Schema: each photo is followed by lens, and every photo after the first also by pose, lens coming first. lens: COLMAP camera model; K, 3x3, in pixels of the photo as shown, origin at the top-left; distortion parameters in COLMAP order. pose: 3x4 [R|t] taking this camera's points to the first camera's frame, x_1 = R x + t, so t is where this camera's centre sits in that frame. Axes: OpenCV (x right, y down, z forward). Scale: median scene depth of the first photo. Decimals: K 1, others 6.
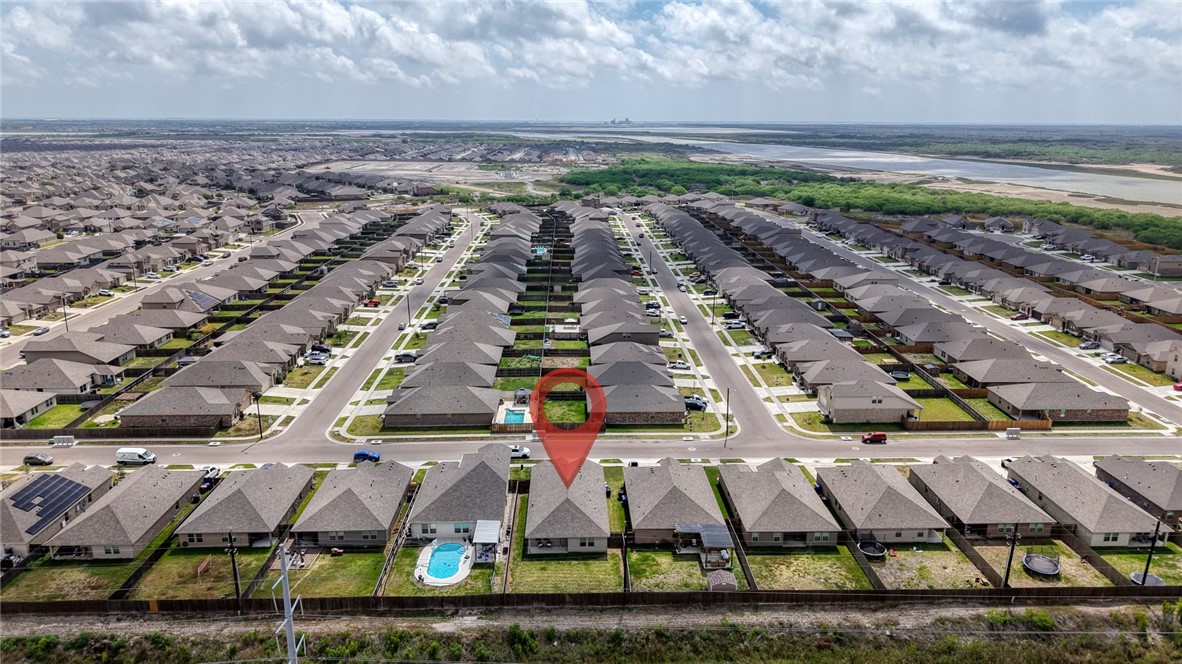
lens RADIAL K [[773.3, 0, 606.5], [0, 773.3, 330.3], [0, 0, 1]] dist [0.047478, -0.054841]
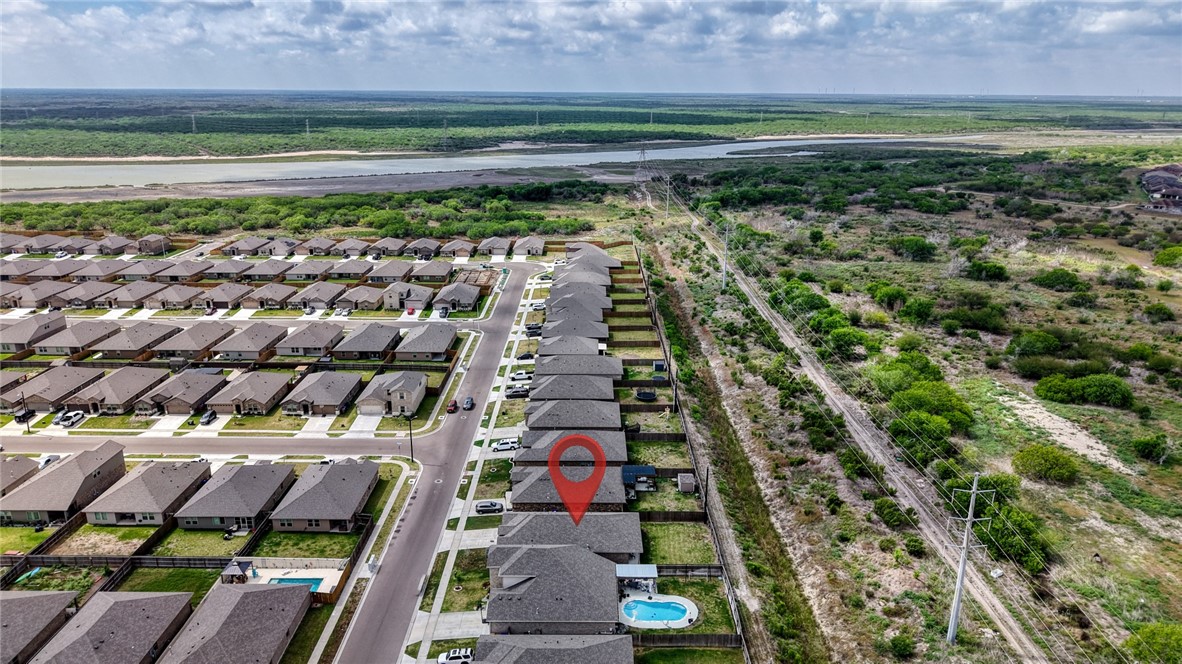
lens RADIAL K [[803.7, 0, 591.0], [0, 803.7, 332.0], [0, 0, 1]] dist [0.018027, -0.003620]
pose [[0.049675, -0.295848, 0.953943, -0.738255], [0.259669, 0.926102, 0.273692, -0.234891], [-0.964419, 0.234114, 0.122827, 0.574555]]
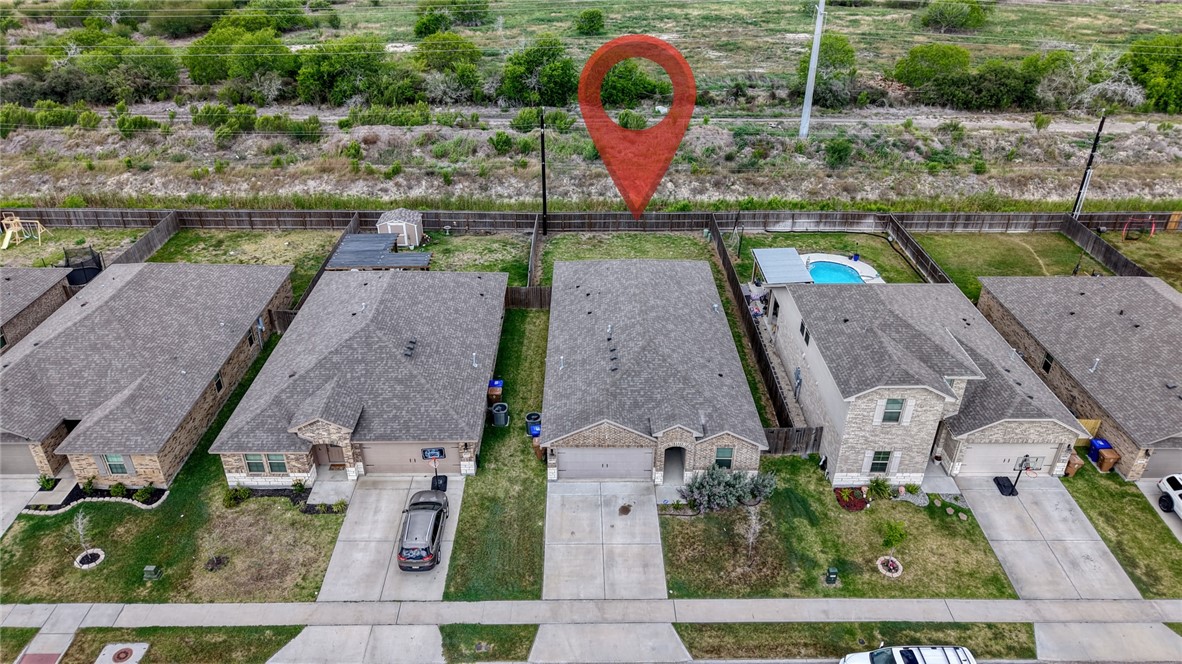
lens RADIAL K [[803.7, 0, 591.0], [0, 803.7, 332.0], [0, 0, 1]] dist [0.018027, -0.003620]
pose [[-0.999175, -0.026454, 0.030806, -0.031469], [0.003244, 0.704230, 0.709964, -0.064586], [-0.040476, 0.709479, -0.703564, 0.957590]]
